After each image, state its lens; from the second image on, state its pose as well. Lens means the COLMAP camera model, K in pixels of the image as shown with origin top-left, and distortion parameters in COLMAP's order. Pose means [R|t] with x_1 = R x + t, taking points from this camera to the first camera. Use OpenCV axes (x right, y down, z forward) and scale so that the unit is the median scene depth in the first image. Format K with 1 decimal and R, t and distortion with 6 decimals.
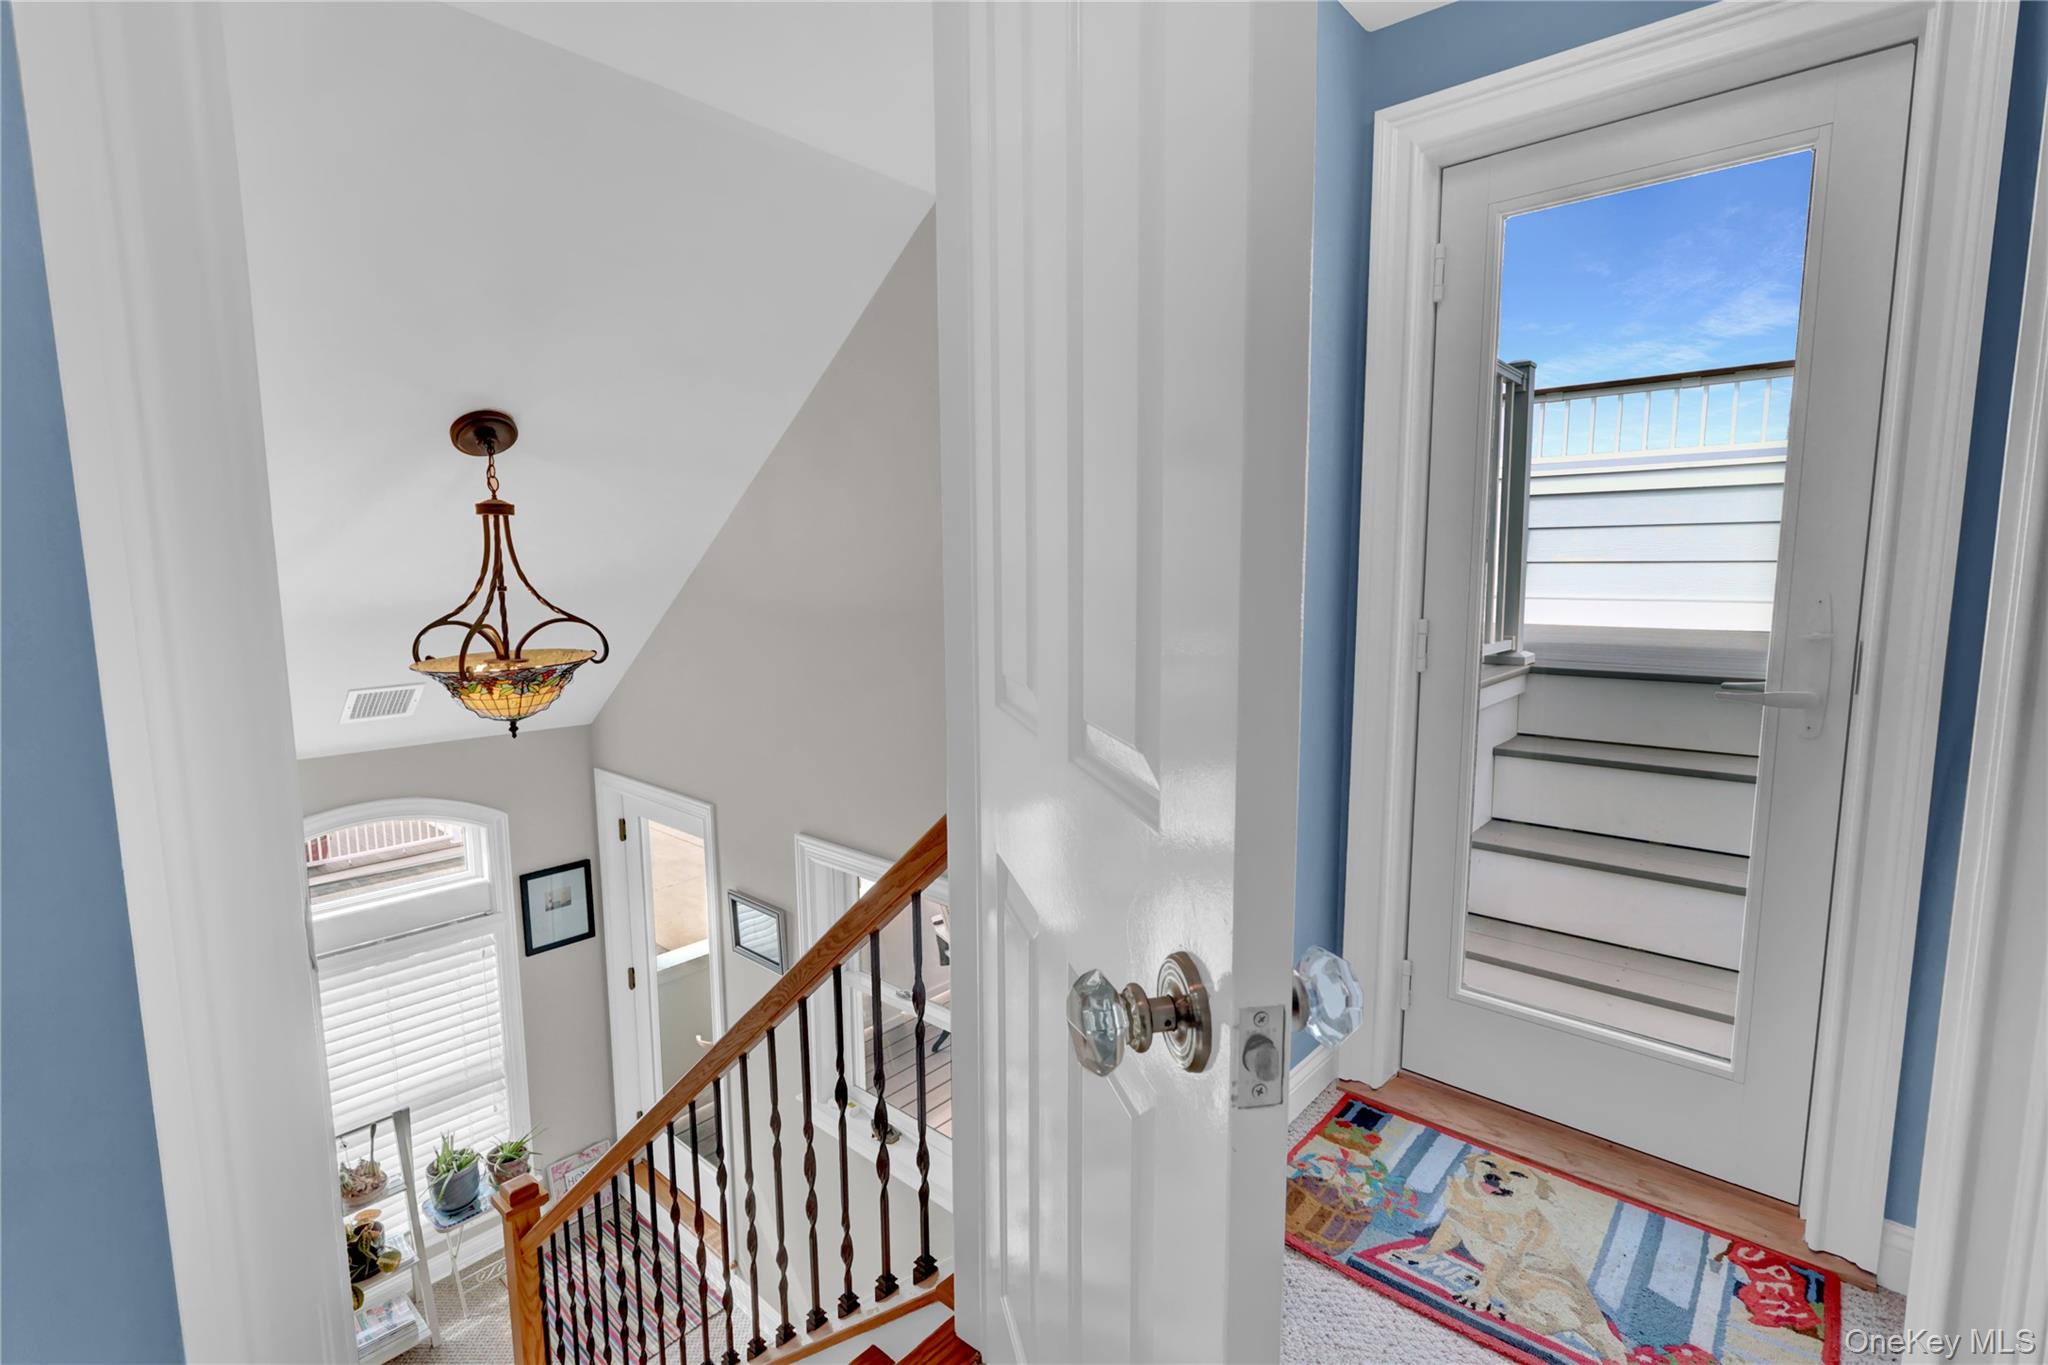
lens RADIAL K [[942.5, 0, 1020.3], [0, 942.5, 686.0], [0, 0, 1]] dist [0.001356, -0.002727]
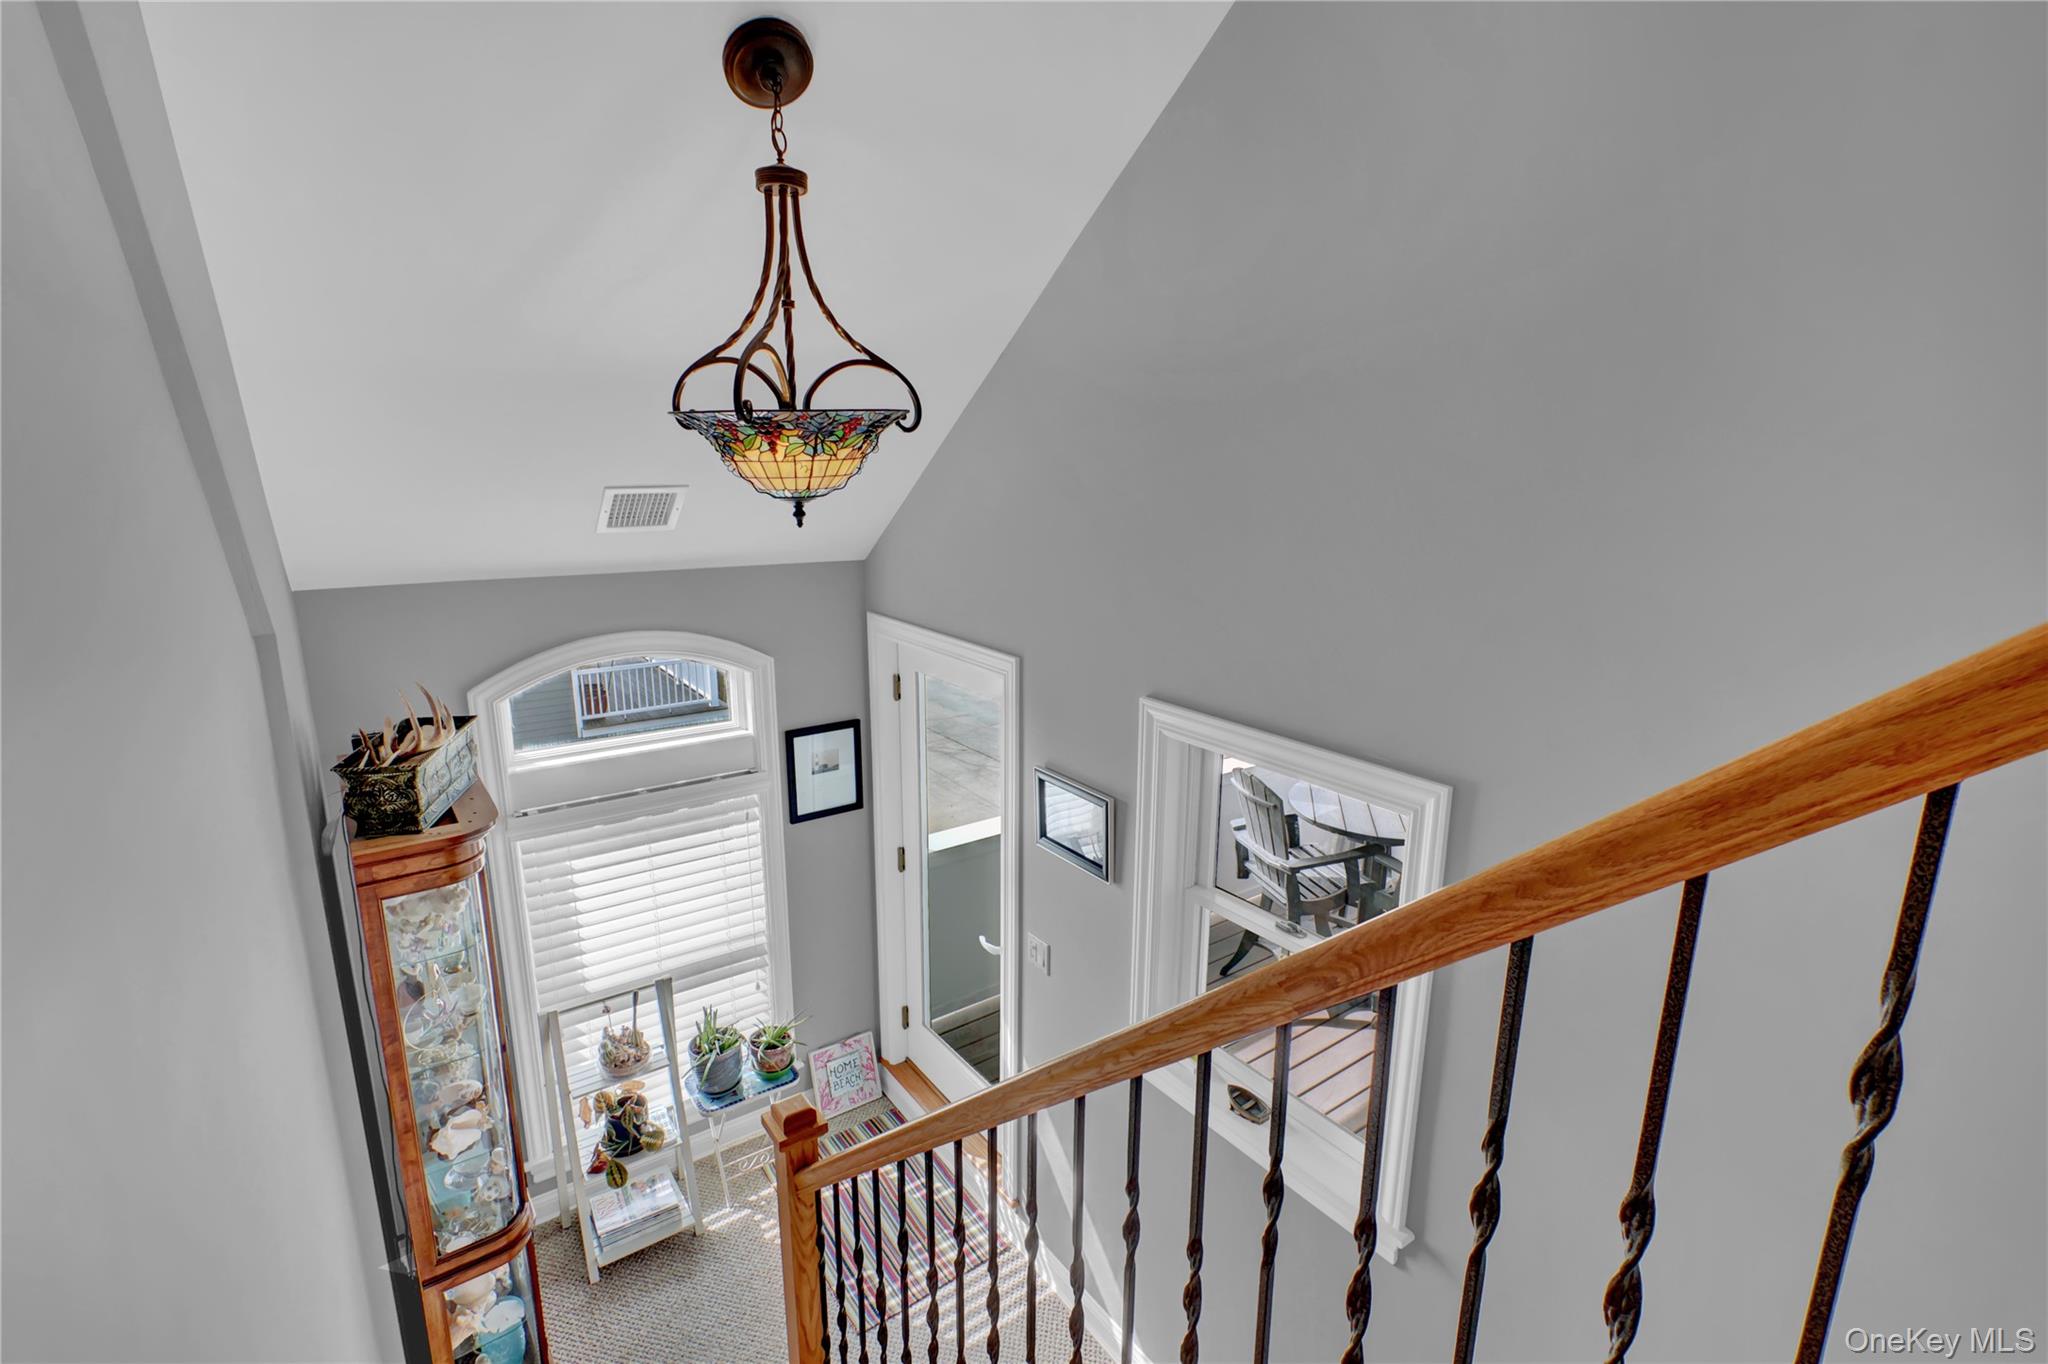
lens RADIAL K [[942.5, 0, 1013.0], [0, 942.5, 684.9], [0, 0, 1]] dist [0.001356, -0.002727]
pose [[0.972321, 0.060835, -0.225591, -0.151847], [-0.037290, 0.993538, 0.107201, 0.065184], [0.230655, -0.095822, 0.968306, 0.239866]]
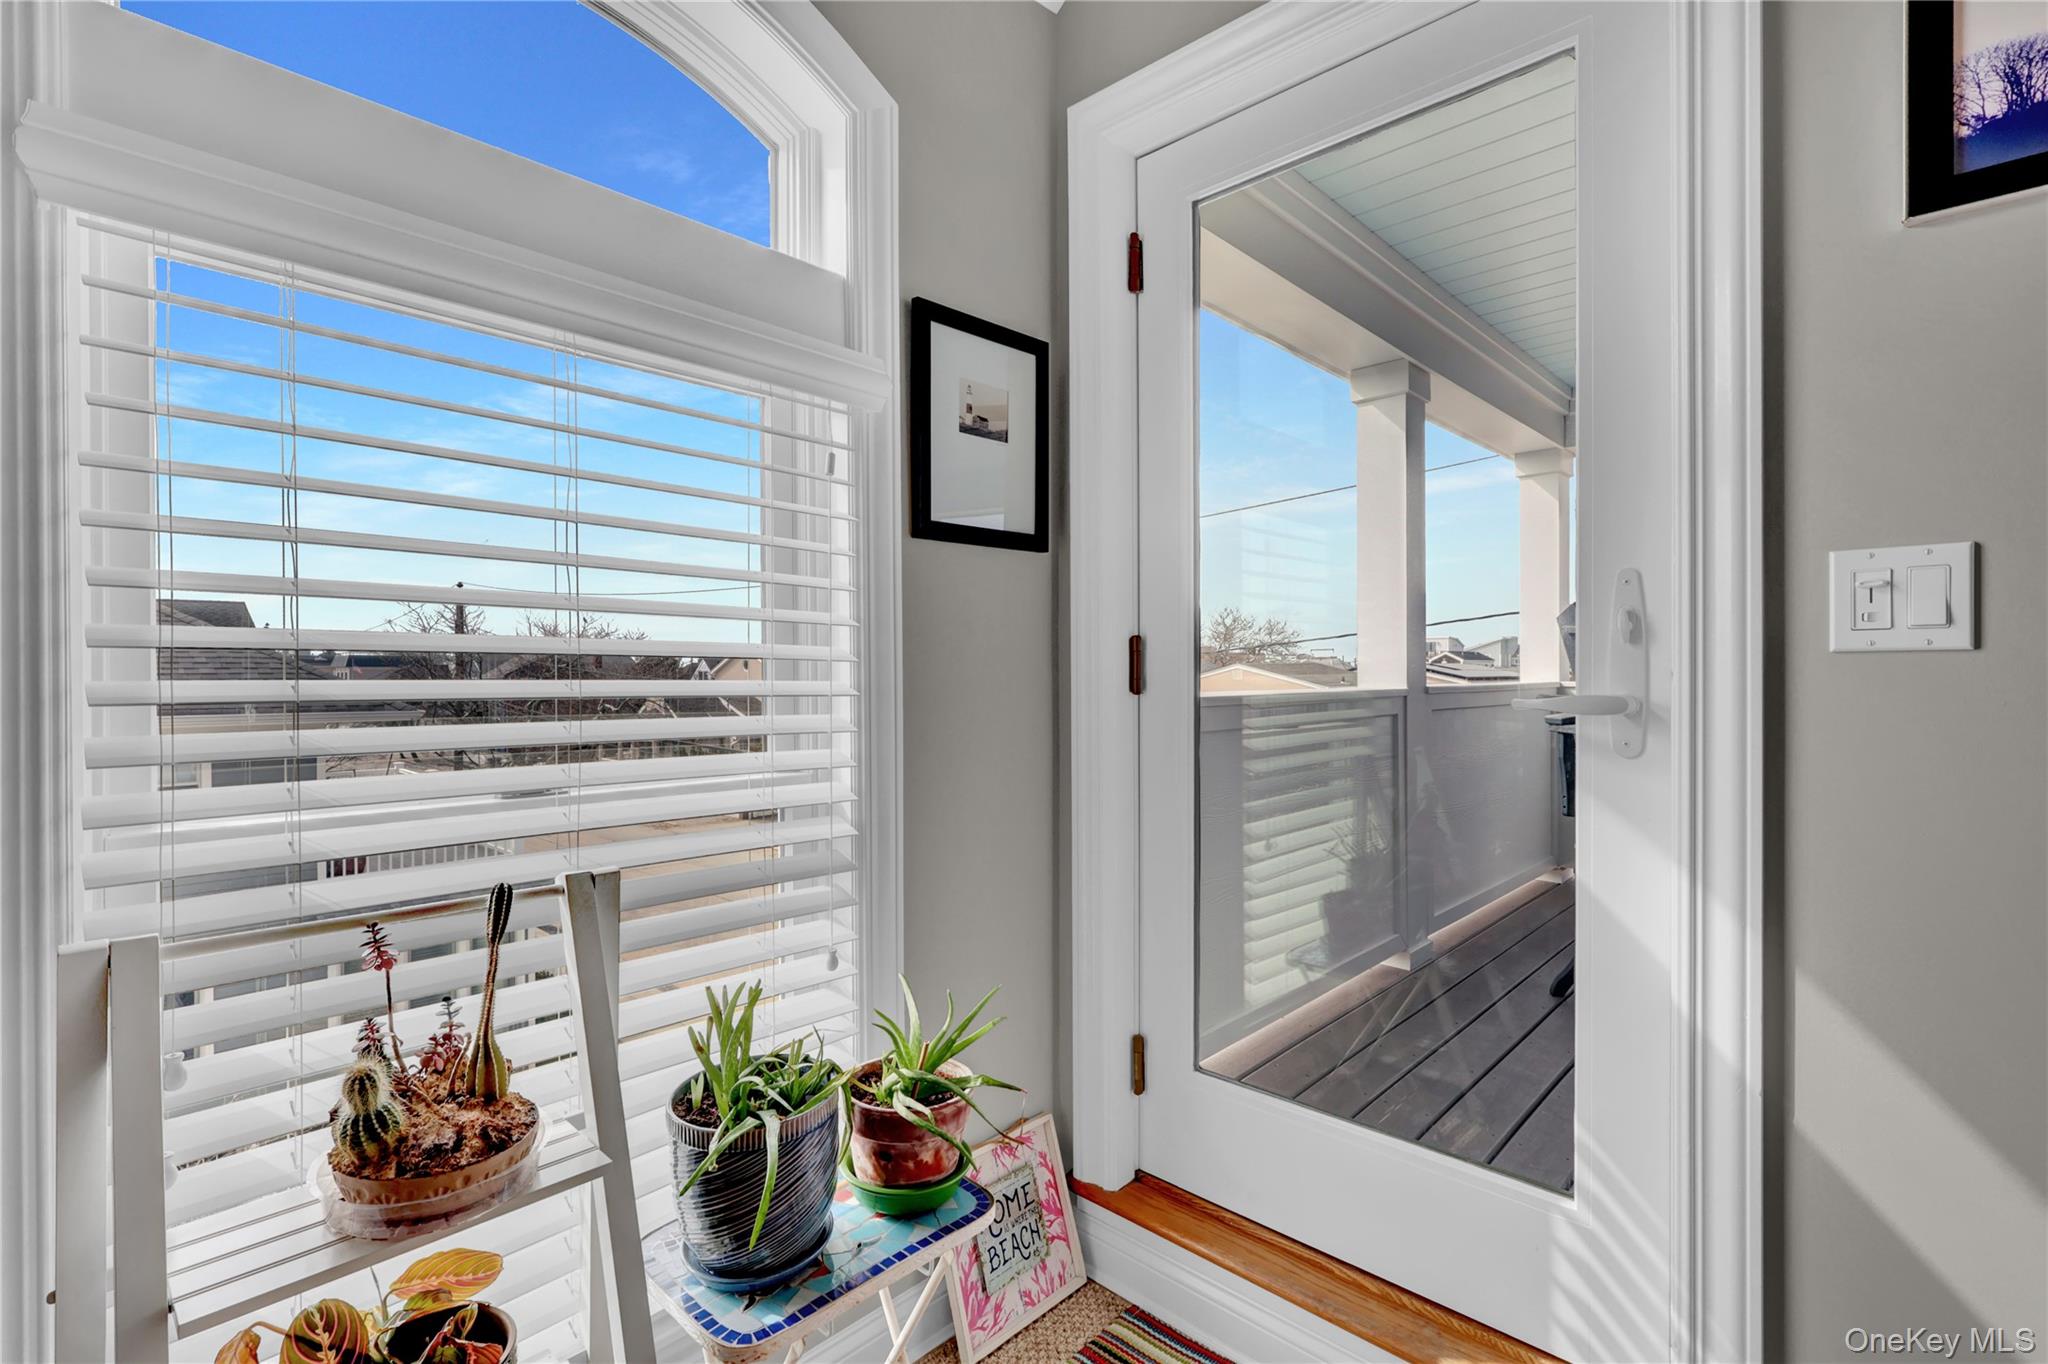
lens RADIAL K [[942.5, 0, 1021.4], [0, 942.5, 681.0], [0, 0, 1]] dist [0.001356, -0.002727]
pose [[0.999295, 0.000681, -0.037535, -0.534430], [-0.005154, 0.992857, -0.119202, 0.436267], [0.037185, 0.119311, 0.992160, 0.743291]]
